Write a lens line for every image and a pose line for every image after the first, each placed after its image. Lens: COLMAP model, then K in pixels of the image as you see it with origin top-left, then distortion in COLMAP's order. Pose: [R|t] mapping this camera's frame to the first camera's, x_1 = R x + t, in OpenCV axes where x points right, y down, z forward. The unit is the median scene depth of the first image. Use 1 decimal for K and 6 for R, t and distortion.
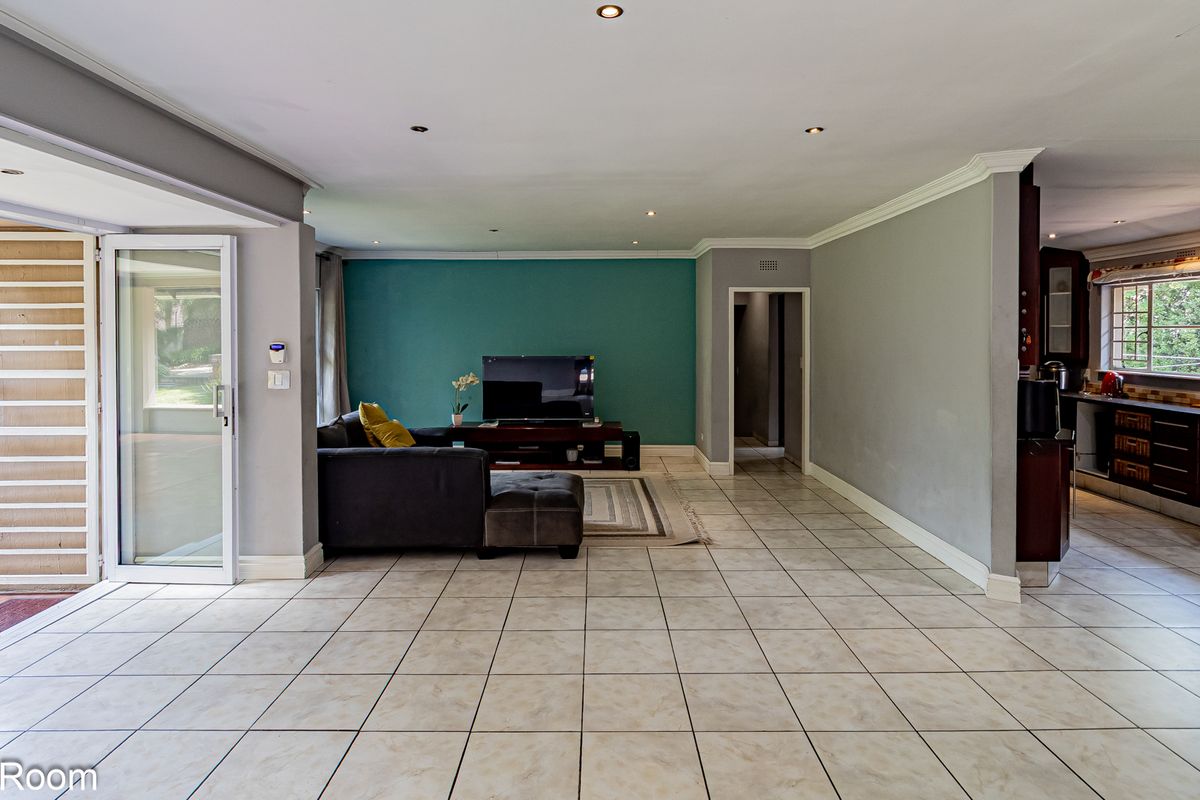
lens RADIAL K [[649.1, 0, 599.8], [0, 649.1, 342.6], [0, 0, 1]] dist [0.000880, -0.000276]
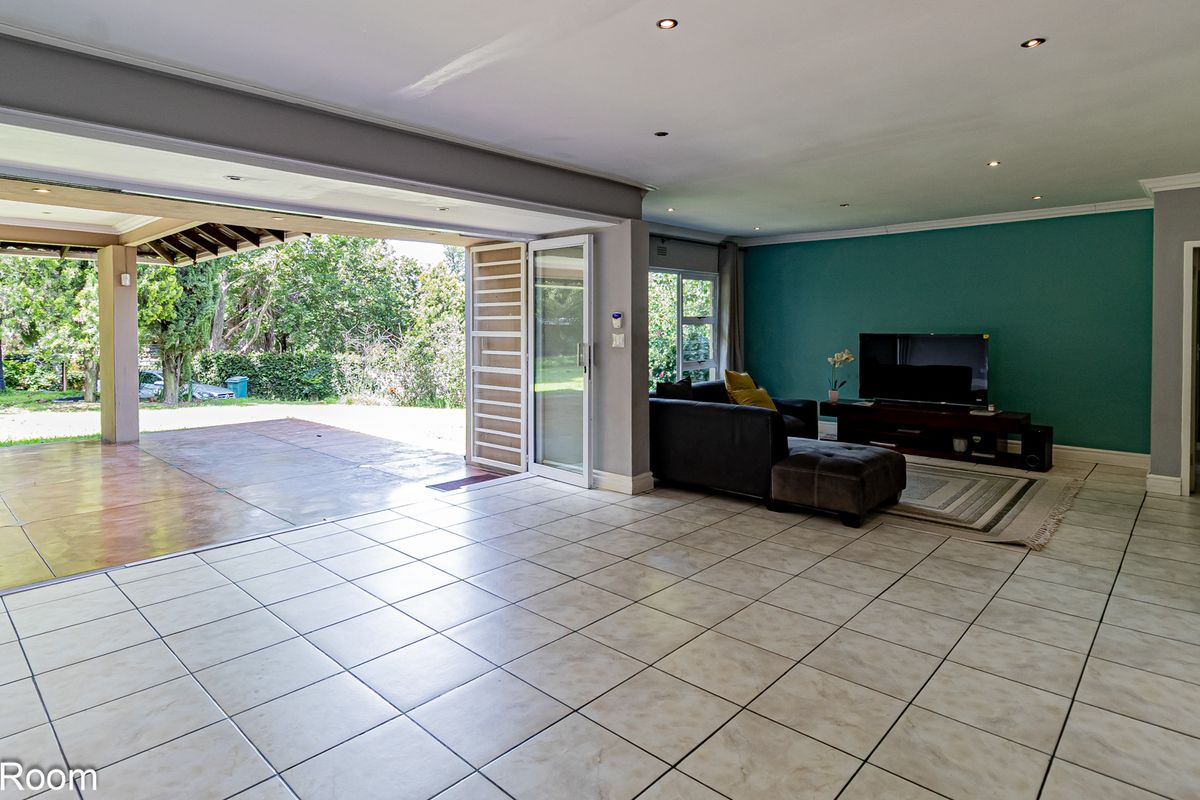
lens RADIAL K [[657.4, 0, 599.9], [0, 657.4, 332.6], [0, 0, 1]] dist [0.000068, 0.000246]
pose [[0.732516, 0.007318, -0.680711, 0.390360], [-0.008812, 0.999960, 0.001267, 0.040555], [0.680693, 0.005071, 0.732551, -0.002750]]
